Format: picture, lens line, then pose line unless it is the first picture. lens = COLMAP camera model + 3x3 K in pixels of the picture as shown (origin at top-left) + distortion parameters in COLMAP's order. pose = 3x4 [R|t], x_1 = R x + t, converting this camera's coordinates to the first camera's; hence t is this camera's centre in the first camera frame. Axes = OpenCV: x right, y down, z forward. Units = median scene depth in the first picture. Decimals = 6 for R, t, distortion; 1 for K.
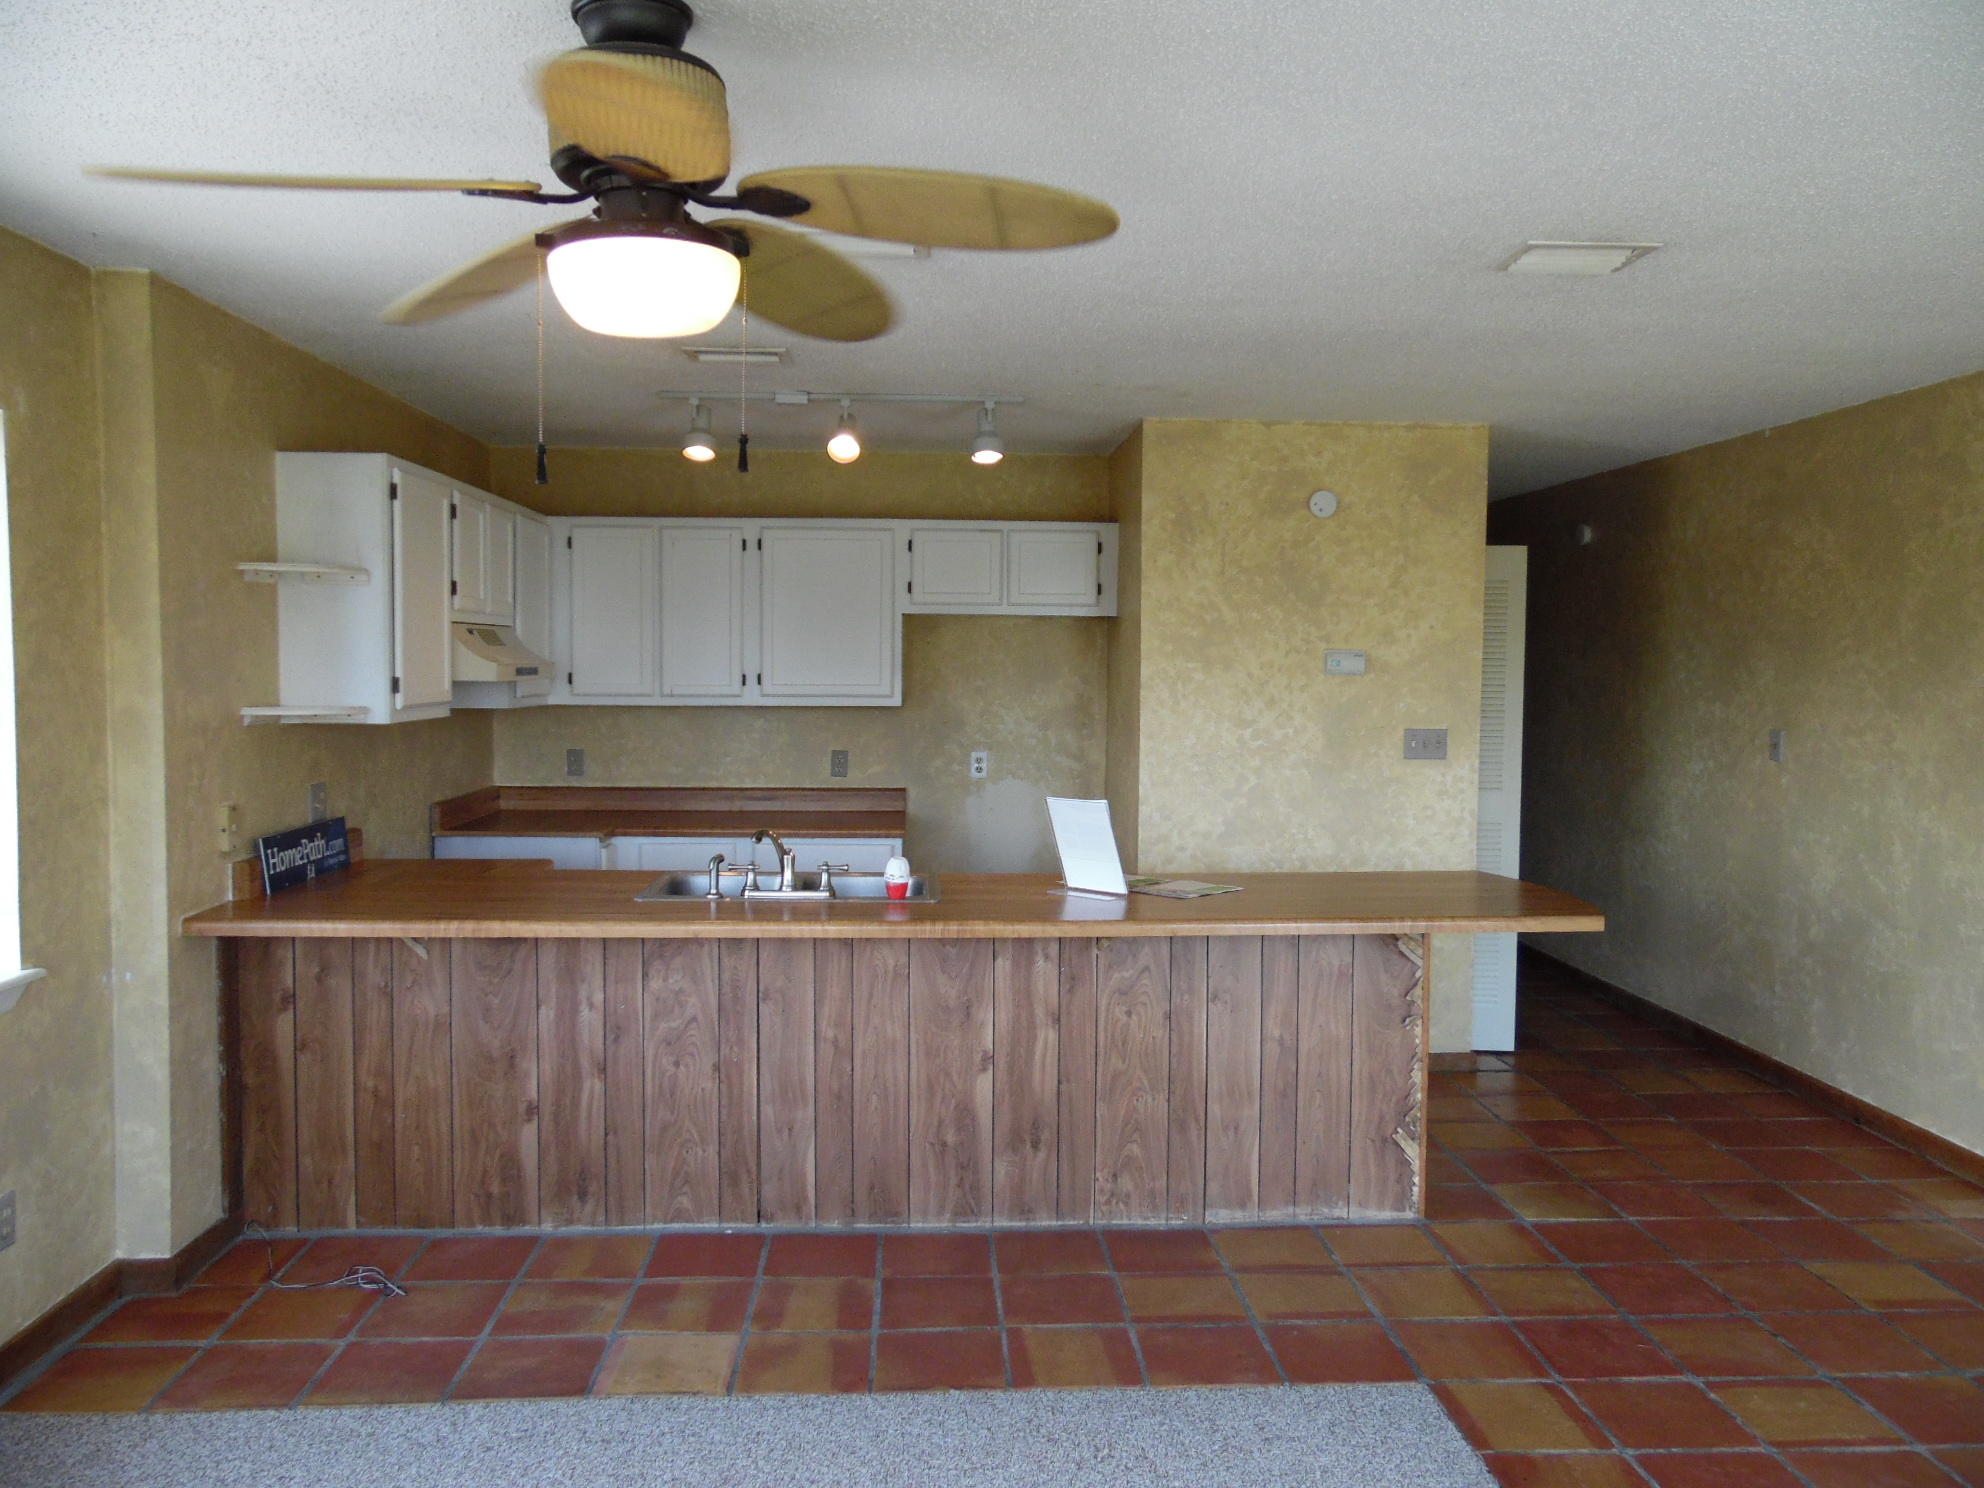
lens RADIAL K [[1494.0, 0, 1000.4], [0, 1494.0, 741.6], [0, 0, 1]] dist [-0.035316, 0.085903]
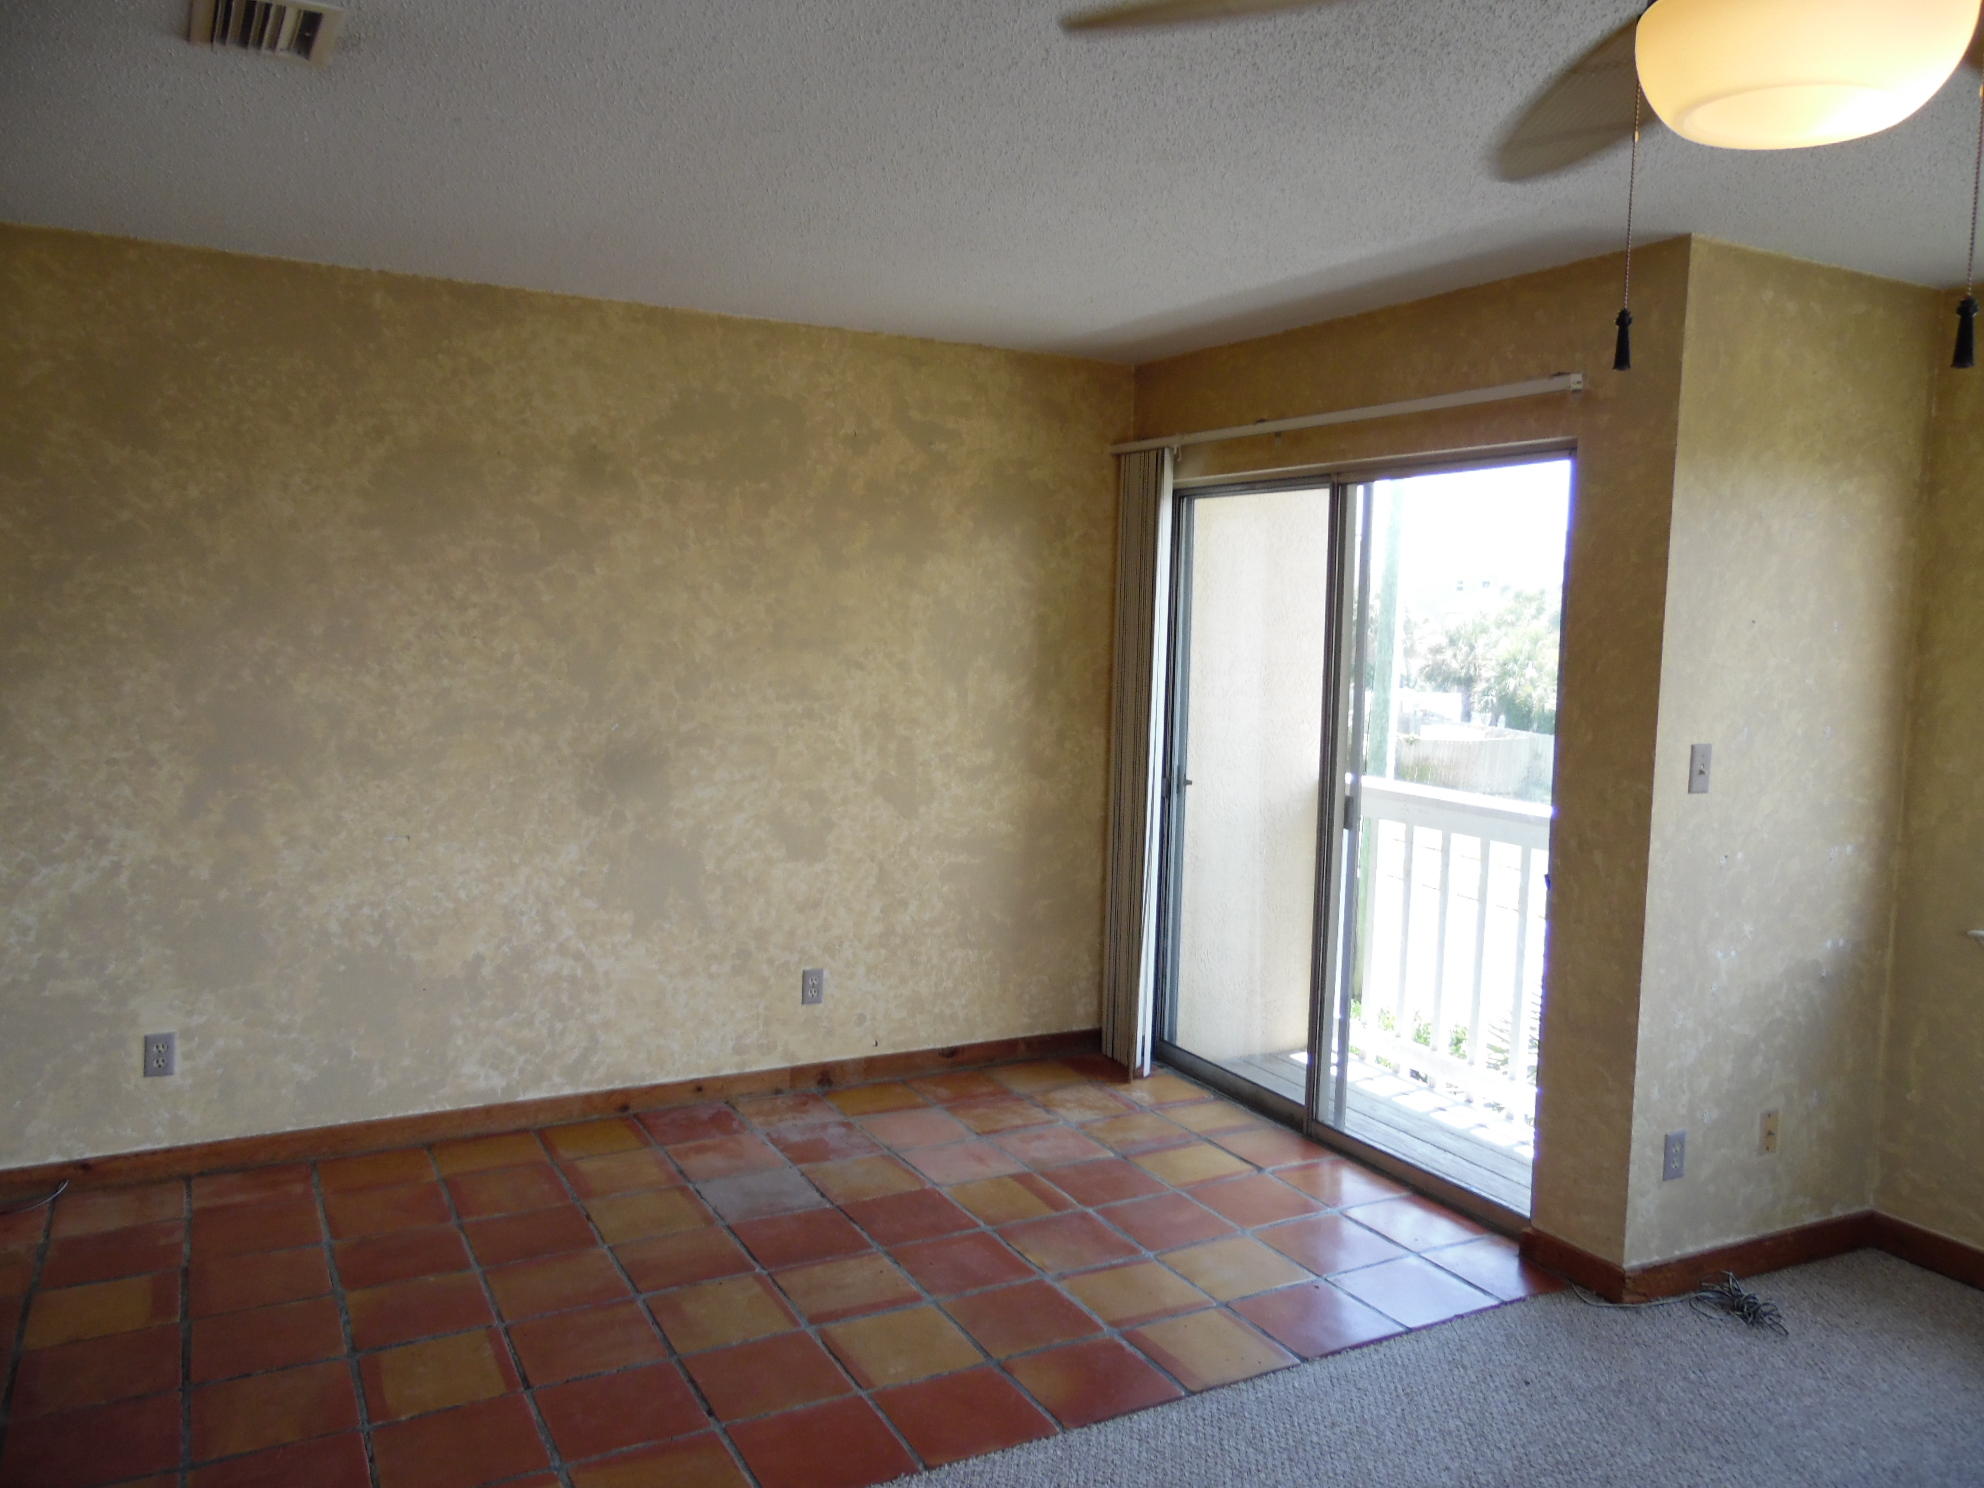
lens RADIAL K [[1494.0, 0, 1000.4], [0, 1494.0, 741.6], [0, 0, 1]] dist [-0.035316, 0.085903]
pose [[-0.422533, -0.099655, 0.900852, -0.344520], [0.019658, 0.992695, 0.119035, -0.051876], [-0.906135, 0.068005, -0.417487, 0.788563]]
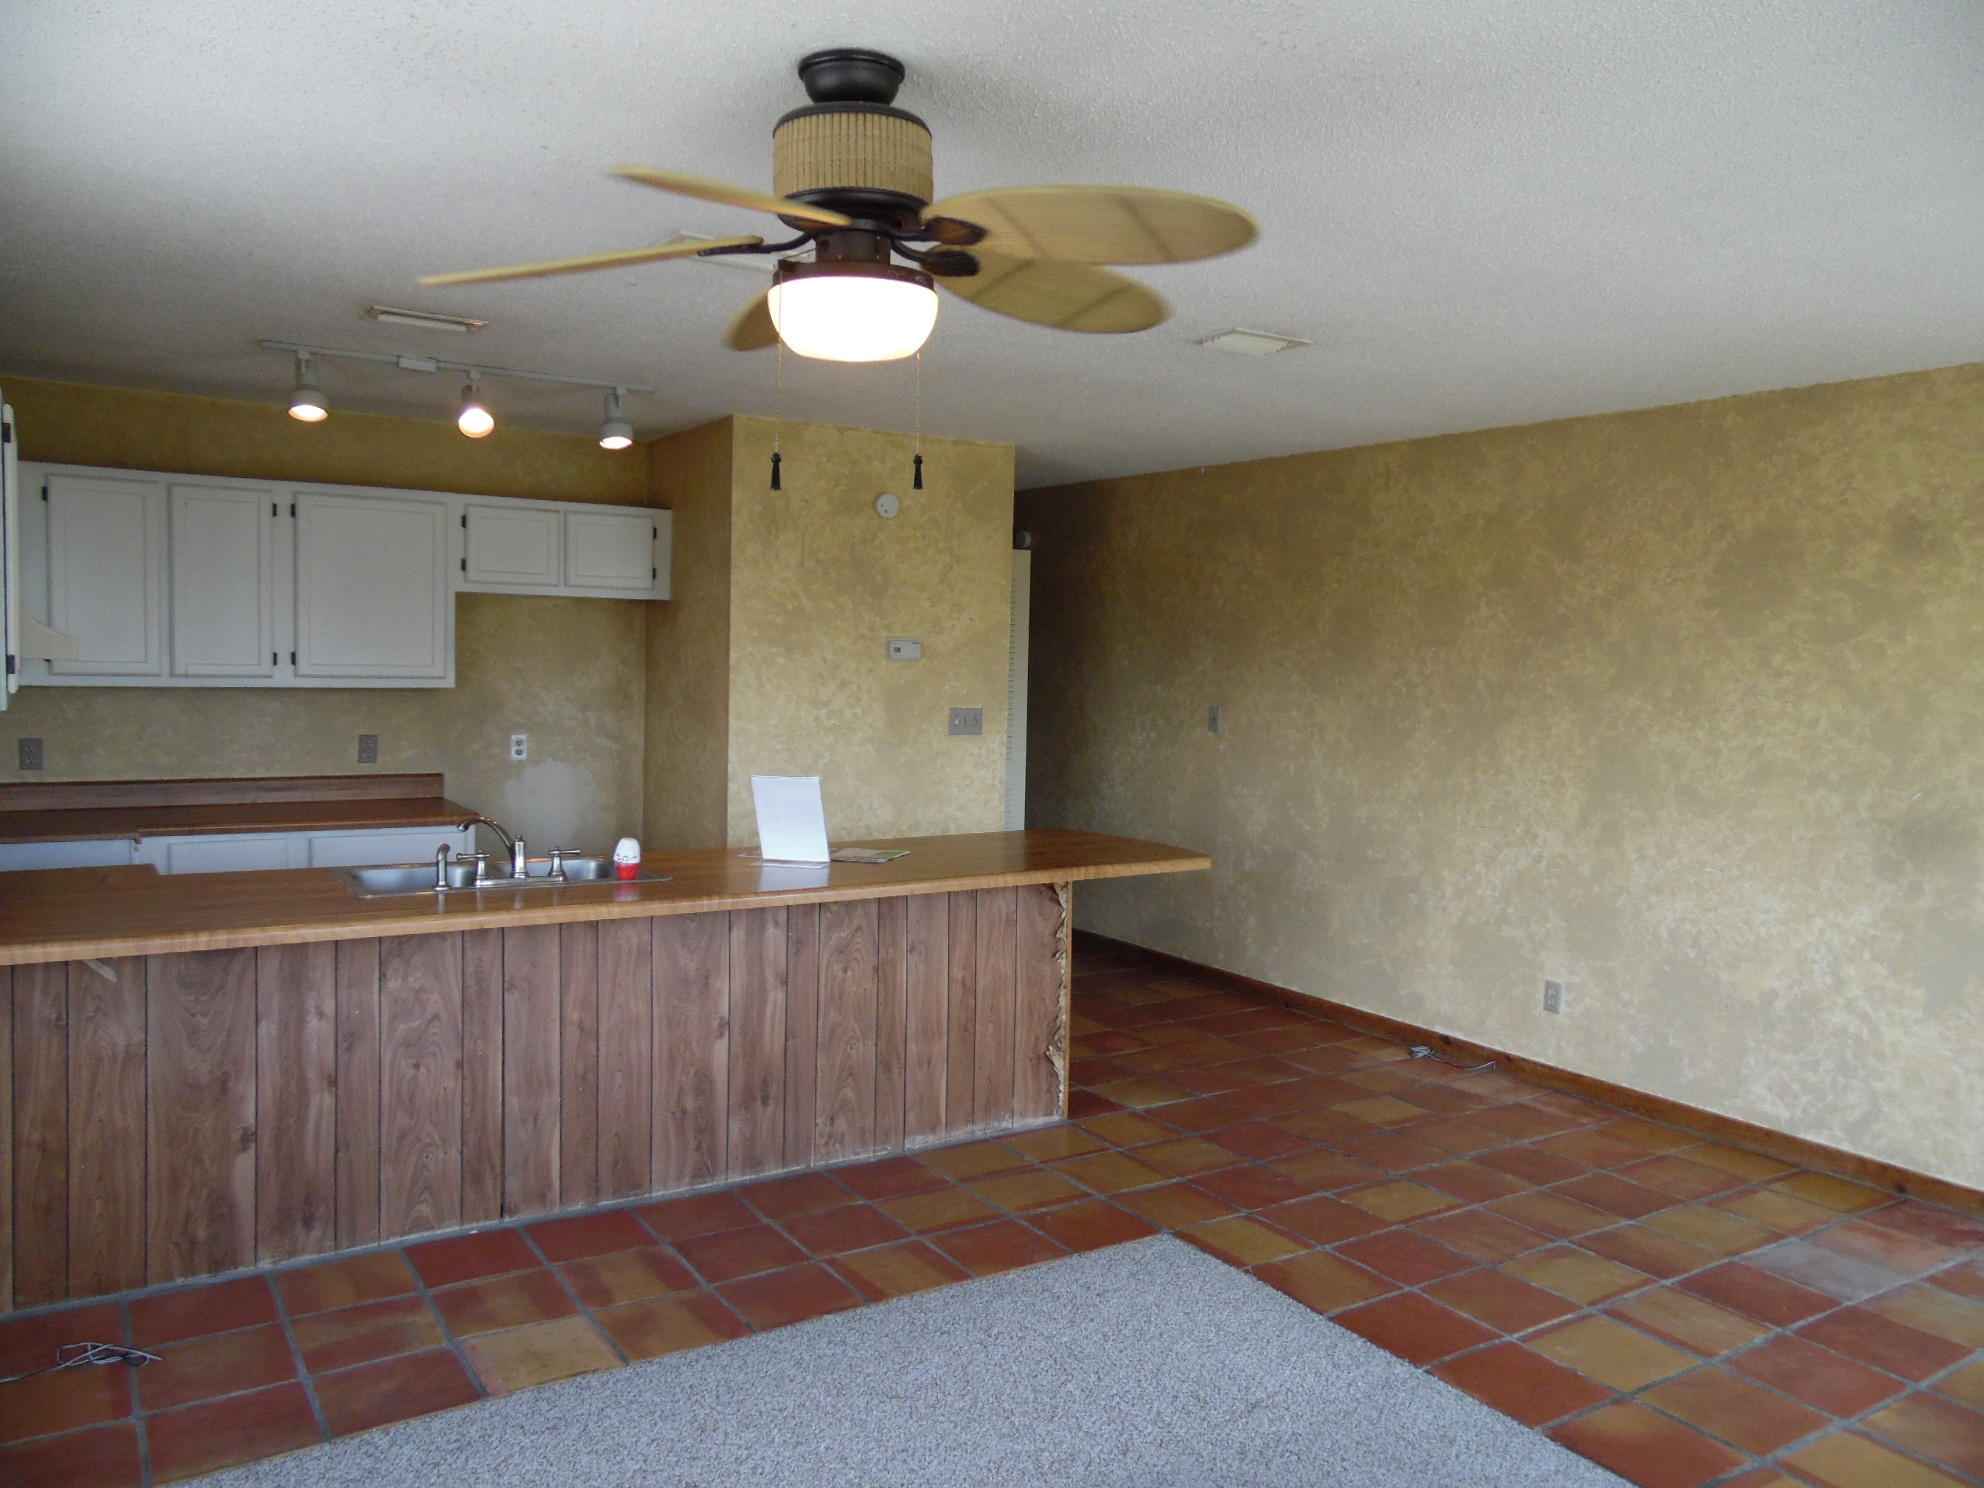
lens RADIAL K [[1494.0, 0, 1000.4], [0, 1494.0, 741.6], [0, 0, 1]] dist [-0.035316, 0.085903]
pose [[0.868807, -0.017687, 0.494836, -0.350273], [0.009988, 0.999784, 0.018200, -0.004634], [-0.495051, -0.010870, 0.868796, -0.009757]]
